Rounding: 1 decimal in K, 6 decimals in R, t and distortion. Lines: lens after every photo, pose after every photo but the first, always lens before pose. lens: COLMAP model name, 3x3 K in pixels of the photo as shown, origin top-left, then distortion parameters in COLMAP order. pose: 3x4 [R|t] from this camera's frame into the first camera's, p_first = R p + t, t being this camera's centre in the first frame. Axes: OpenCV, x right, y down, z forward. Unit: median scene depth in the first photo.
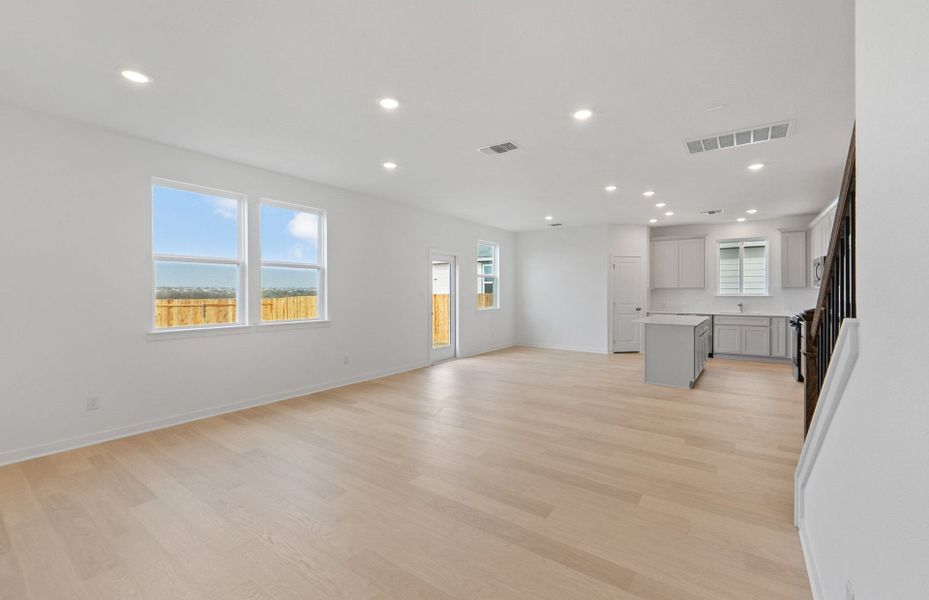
lens RADIAL K [[388.0, 0, 467.8], [0, 388.0, 293.7], [0, 0, 1]] dist [-0.008280, 0.000053]
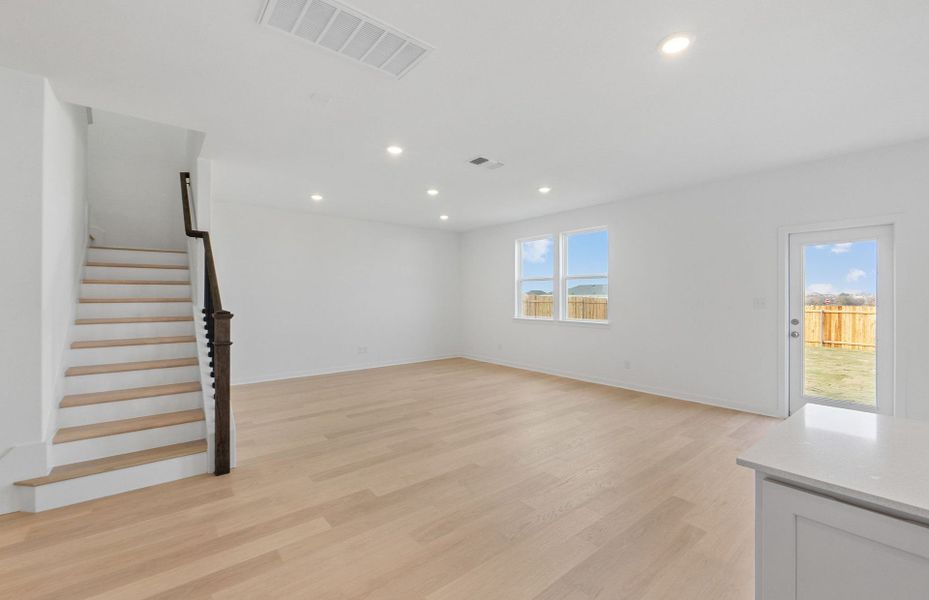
lens RADIAL K [[388.0, 0, 467.8], [0, 388.0, 293.7], [0, 0, 1]] dist [-0.008280, 0.000053]
pose [[-0.262537, -0.008645, -0.964883, 0.538873], [-0.006771, 0.999952, -0.007117, -0.003118], [0.964898, 0.004664, -0.262583, 0.591493]]
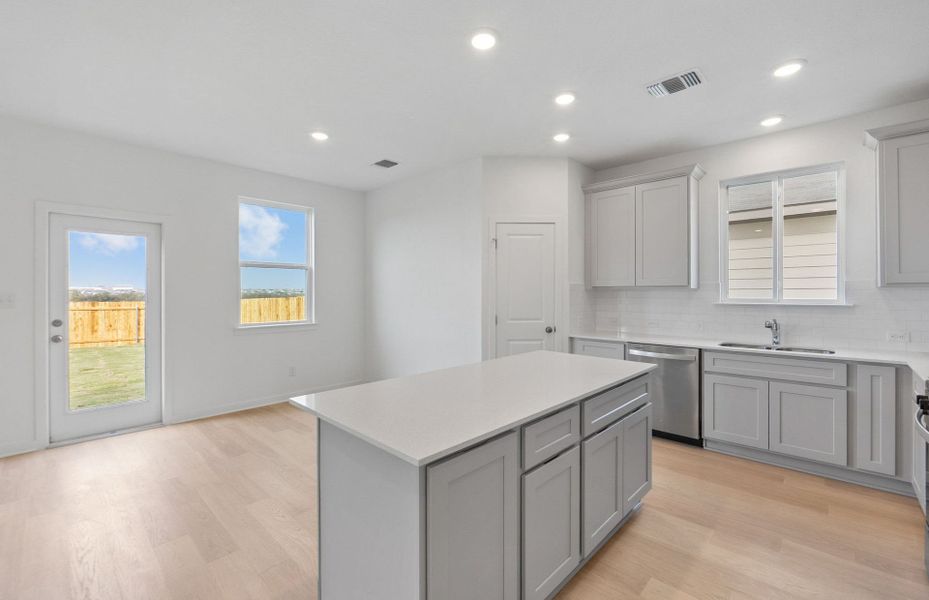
lens RADIAL K [[388.0, 0, 467.8], [0, 388.0, 293.7], [0, 0, 1]] dist [-0.008280, 0.000053]
pose [[0.992496, 0.002256, -0.122253, 0.412628], [-0.003116, 0.999972, -0.006845, -0.002298], [0.122234, 0.007174, 0.992475, 0.521430]]
